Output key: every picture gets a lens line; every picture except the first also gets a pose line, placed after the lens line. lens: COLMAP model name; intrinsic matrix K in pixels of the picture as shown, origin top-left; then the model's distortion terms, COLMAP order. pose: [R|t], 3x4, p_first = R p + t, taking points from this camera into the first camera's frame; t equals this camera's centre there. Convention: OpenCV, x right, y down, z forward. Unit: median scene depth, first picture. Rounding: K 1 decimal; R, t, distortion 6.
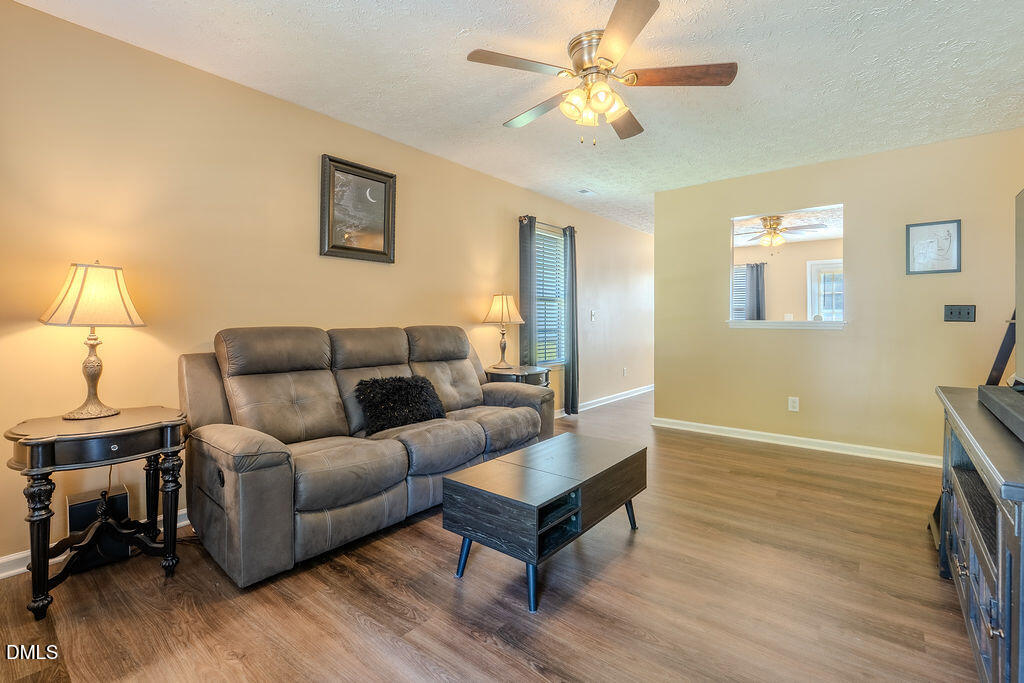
lens RADIAL K [[461.5, 0, 509.2], [0, 461.5, 317.9], [0, 0, 1]] dist [-0.002941, -0.000135]
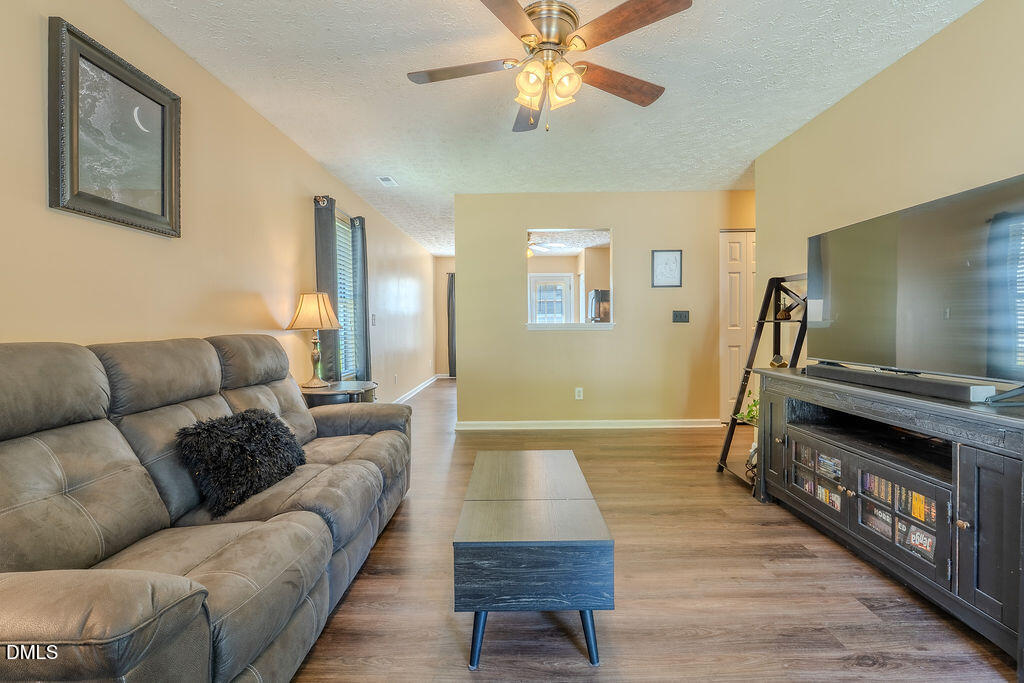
lens RADIAL K [[460.0, 0, 515.5], [0, 460.0, 331.8], [0, 0, 1]] dist [-0.000769, 0.000227]
pose [[0.774795, -0.021202, 0.631857, -0.306521], [0.008664, 0.999700, 0.022921, 0.000079], [-0.632153, -0.012284, 0.774746, 0.228521]]
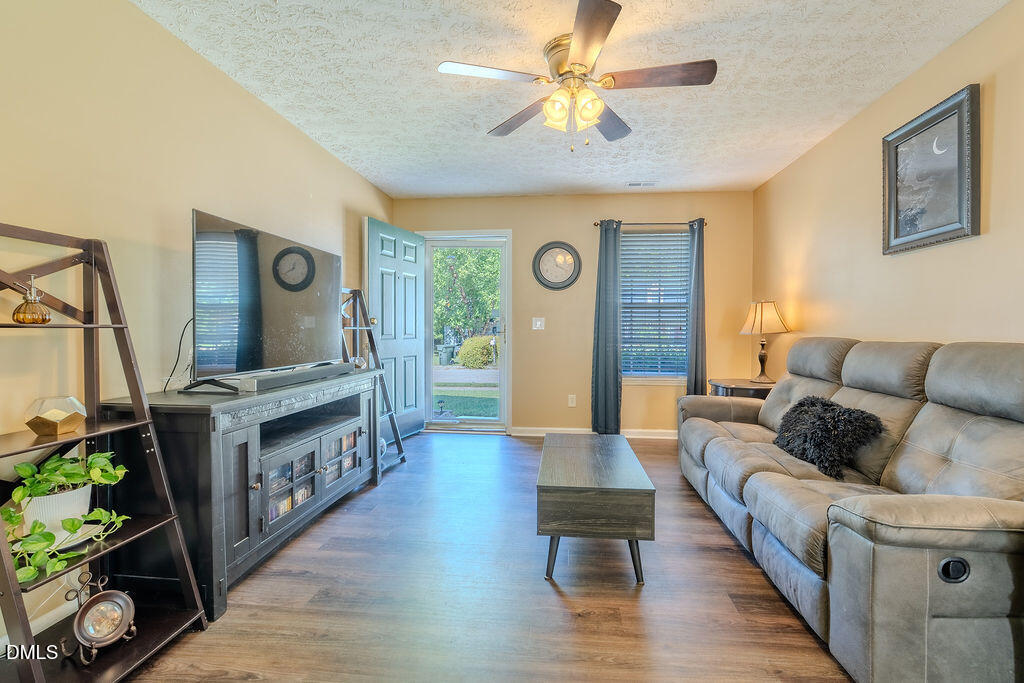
lens RADIAL K [[460.0, 0, 515.5], [0, 460.0, 331.8], [0, 0, 1]] dist [-0.000769, 0.000227]
pose [[-0.837419, -0.002697, -0.546555, 0.580607], [-0.004820, 0.999985, 0.002451, 0.005631], [0.546541, 0.004687, -0.837419, 1.226258]]
